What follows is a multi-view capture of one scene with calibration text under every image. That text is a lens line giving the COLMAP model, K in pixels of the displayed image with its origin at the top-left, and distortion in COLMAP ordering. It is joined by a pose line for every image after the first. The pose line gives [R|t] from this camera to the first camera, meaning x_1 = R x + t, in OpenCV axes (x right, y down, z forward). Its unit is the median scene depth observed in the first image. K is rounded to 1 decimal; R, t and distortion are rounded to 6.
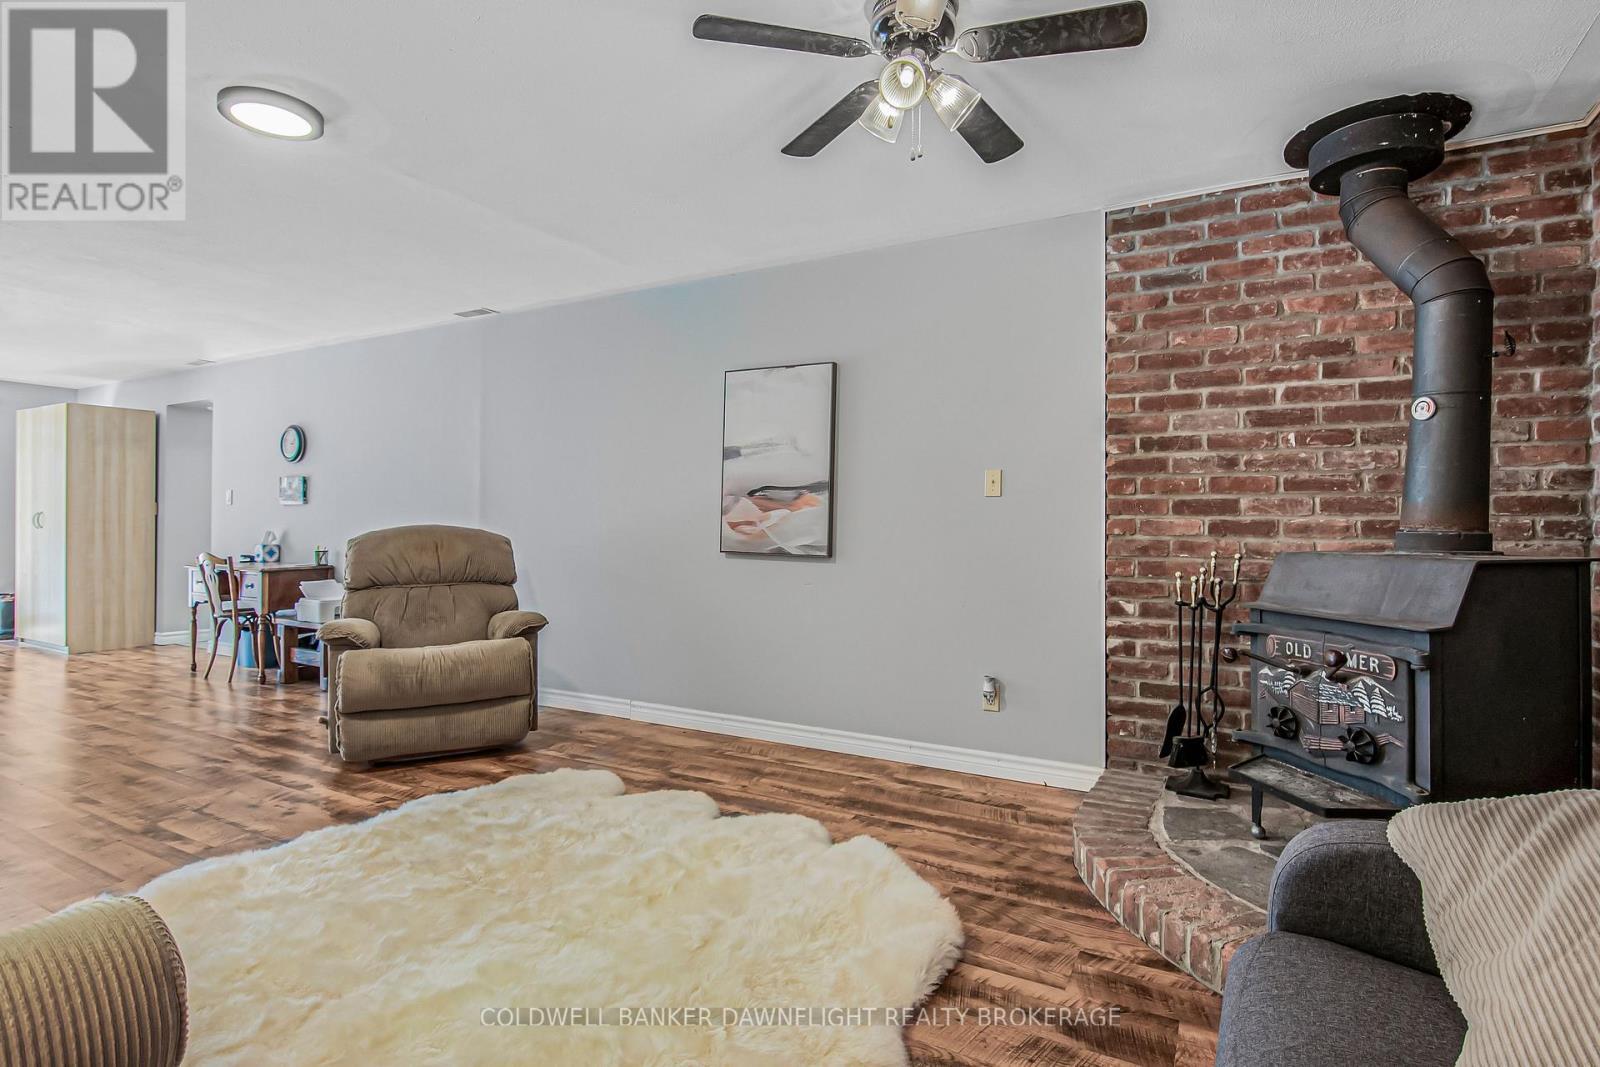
lens RADIAL K [[804.8, 0, 823.5], [0, 804.8, 529.0], [0, 0, 1]] dist [0.023198, -0.021989]
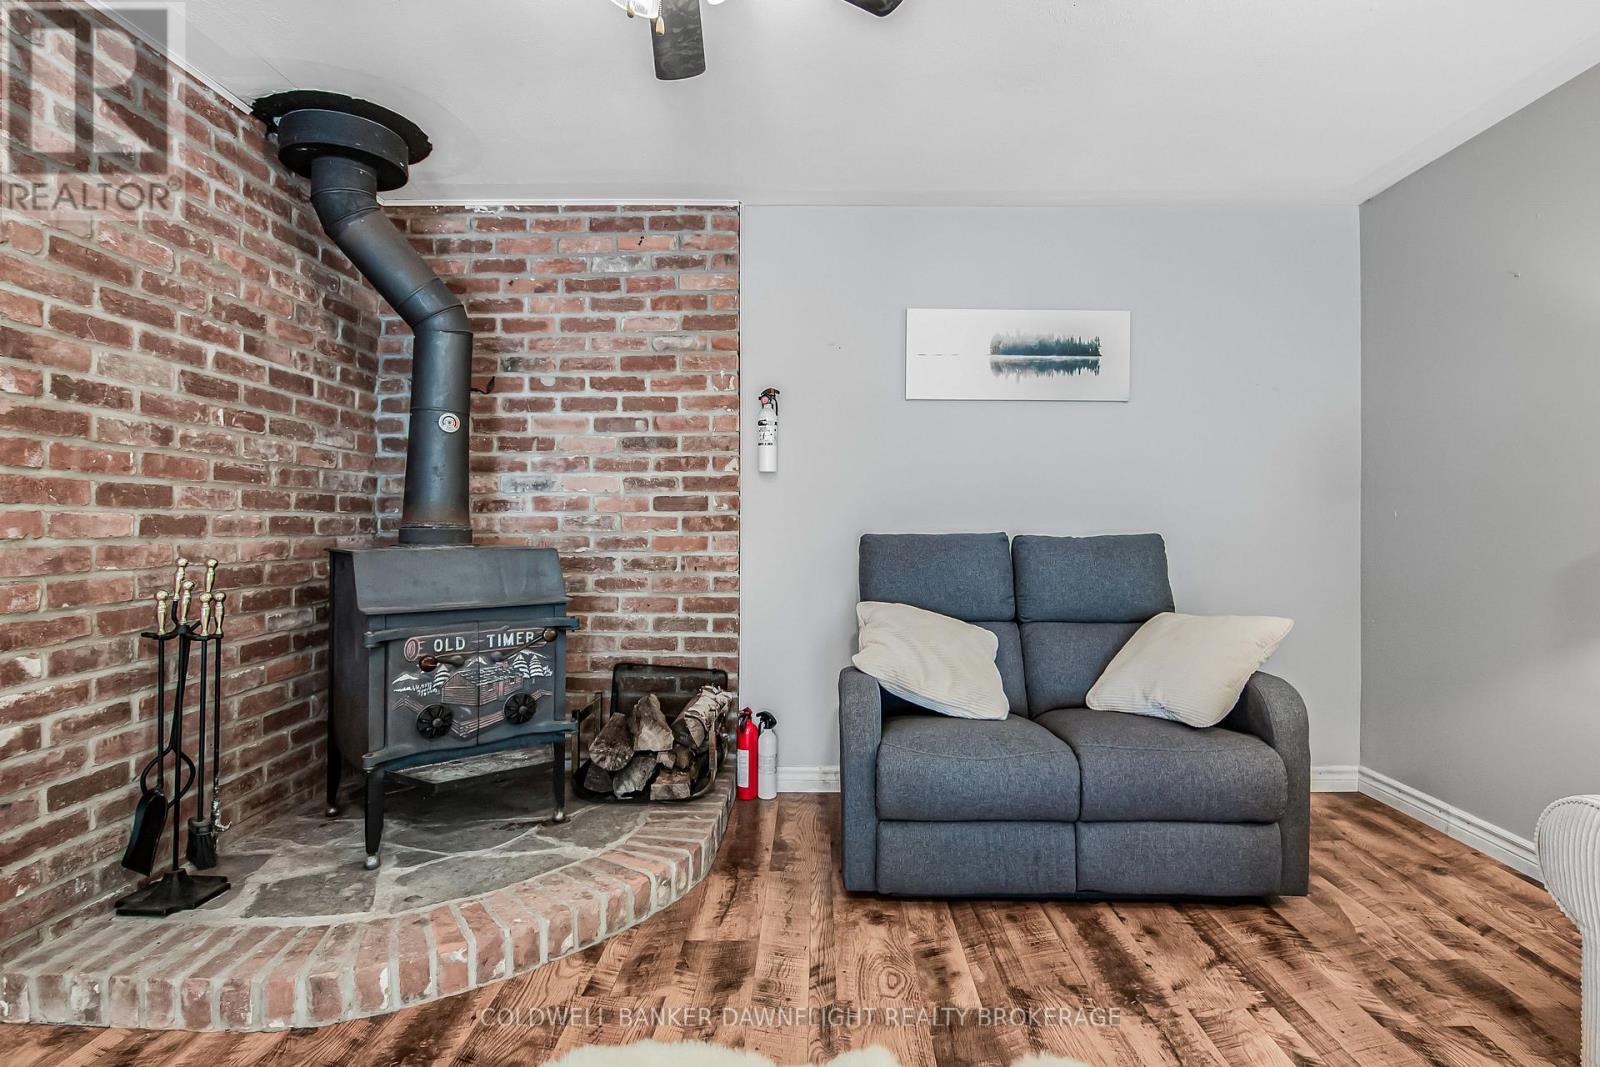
lens RADIAL K [[804.8, 0, 823.5], [0, 804.8, 529.0], [0, 0, 1]] dist [0.023198, -0.021989]
pose [[-0.478616, -0.010717, 0.877959, -0.420568], [-0.000318, 0.999928, 0.012032, -0.007431], [-0.878024, 0.005479, -0.478585, 0.838331]]
